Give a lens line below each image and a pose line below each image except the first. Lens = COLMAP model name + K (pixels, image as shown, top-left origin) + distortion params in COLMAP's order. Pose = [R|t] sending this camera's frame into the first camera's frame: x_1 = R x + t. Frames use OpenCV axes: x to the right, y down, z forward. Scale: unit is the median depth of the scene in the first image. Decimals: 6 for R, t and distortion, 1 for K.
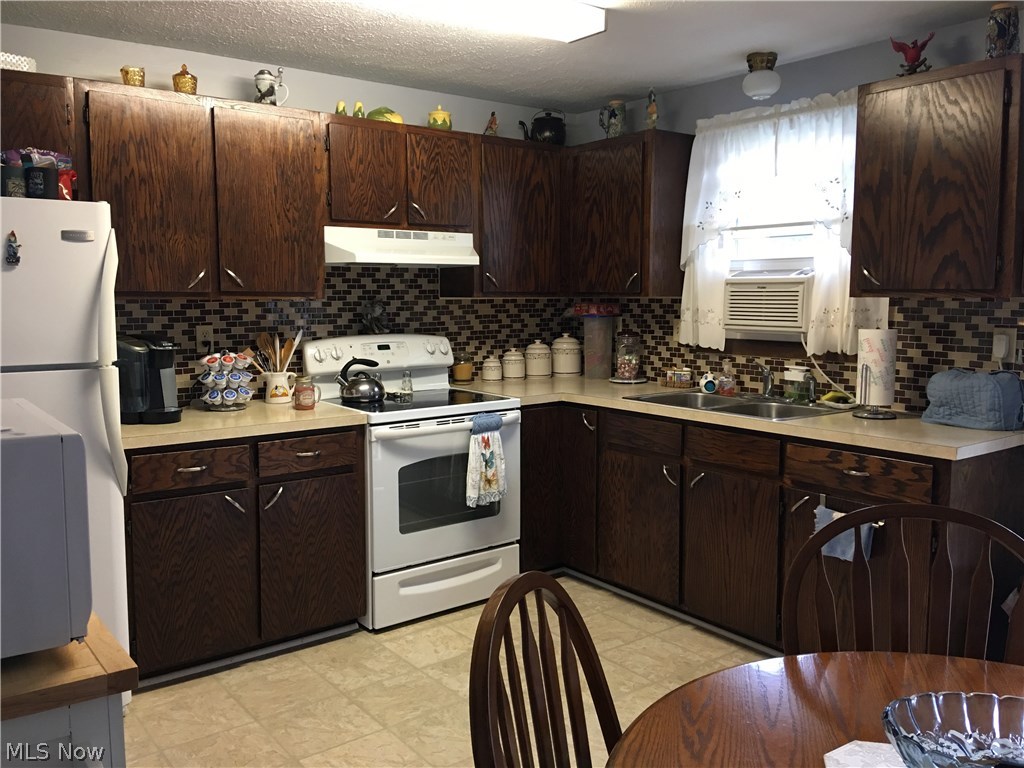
lens RADIAL K [[857.7, 0, 512.0], [0, 857.7, 384.0], [0, 0, 1]] dist [0.008659, 0.002308]
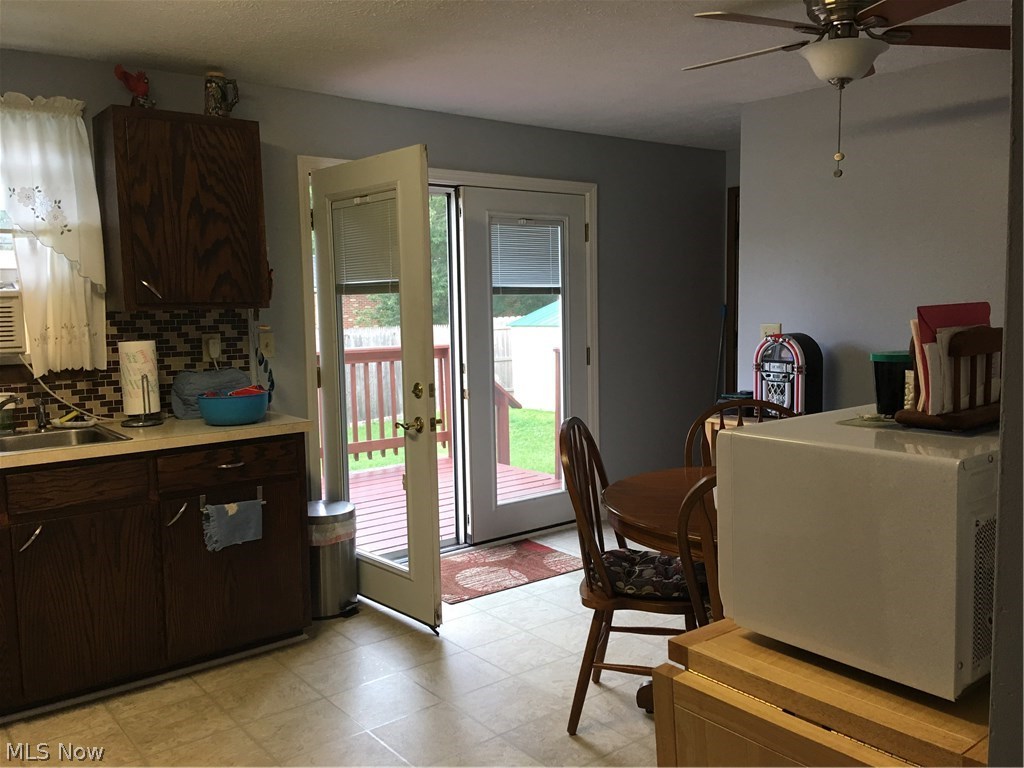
lens RADIAL K [[857.7, 0, 512.0], [0, 857.7, 384.0], [0, 0, 1]] dist [0.008659, 0.002308]
pose [[-0.030011, -0.099554, 0.994579, -0.674756], [0.125116, 0.986828, 0.102554, -0.066412], [-0.991688, 0.127516, -0.017160, 0.603510]]
